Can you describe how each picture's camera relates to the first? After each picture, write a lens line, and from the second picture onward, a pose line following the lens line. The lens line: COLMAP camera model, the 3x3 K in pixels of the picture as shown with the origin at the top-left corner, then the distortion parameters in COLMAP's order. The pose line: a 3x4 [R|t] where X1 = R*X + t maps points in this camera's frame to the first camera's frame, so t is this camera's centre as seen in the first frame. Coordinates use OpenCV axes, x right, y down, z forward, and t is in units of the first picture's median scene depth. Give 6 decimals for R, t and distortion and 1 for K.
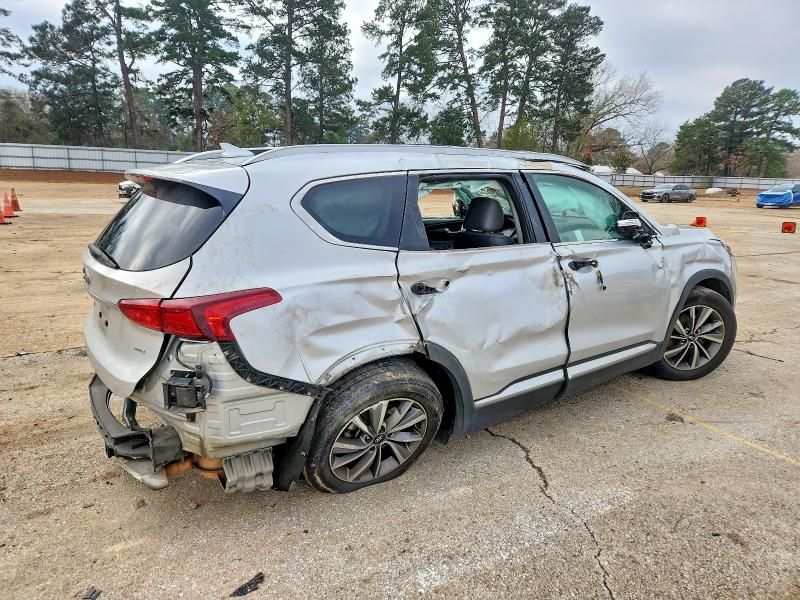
lens RADIAL K [[543.9, 0, 397.2], [0, 543.9, 299.1], [0, 0, 1]] dist [0.080803, -0.070622]
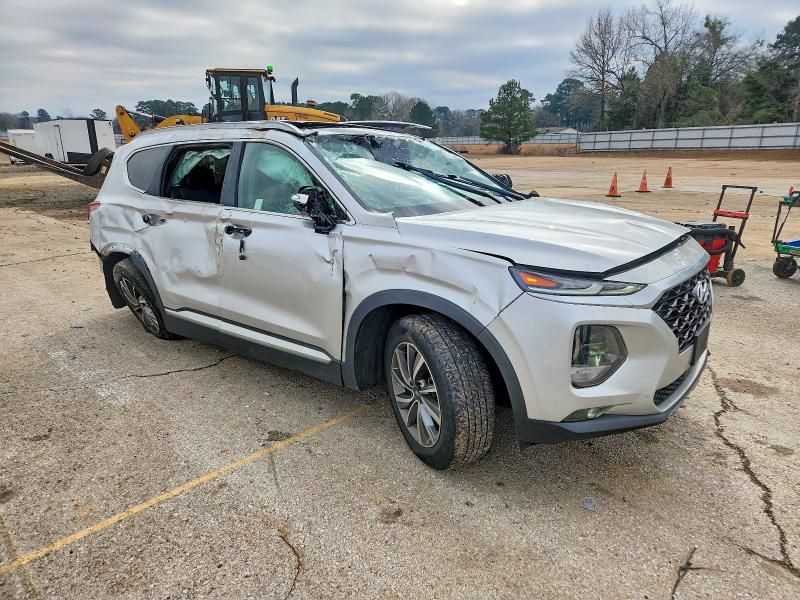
lens RADIAL K [[543.9, 0, 397.2], [0, 543.9, 299.1], [0, 0, 1]] dist [0.080803, -0.070622]
pose [[0.253821, 0.234807, -0.938318, 1.454870], [-0.204650, 0.961162, 0.185164, -0.197102], [0.945354, 0.145029, 0.292016, 1.028790]]
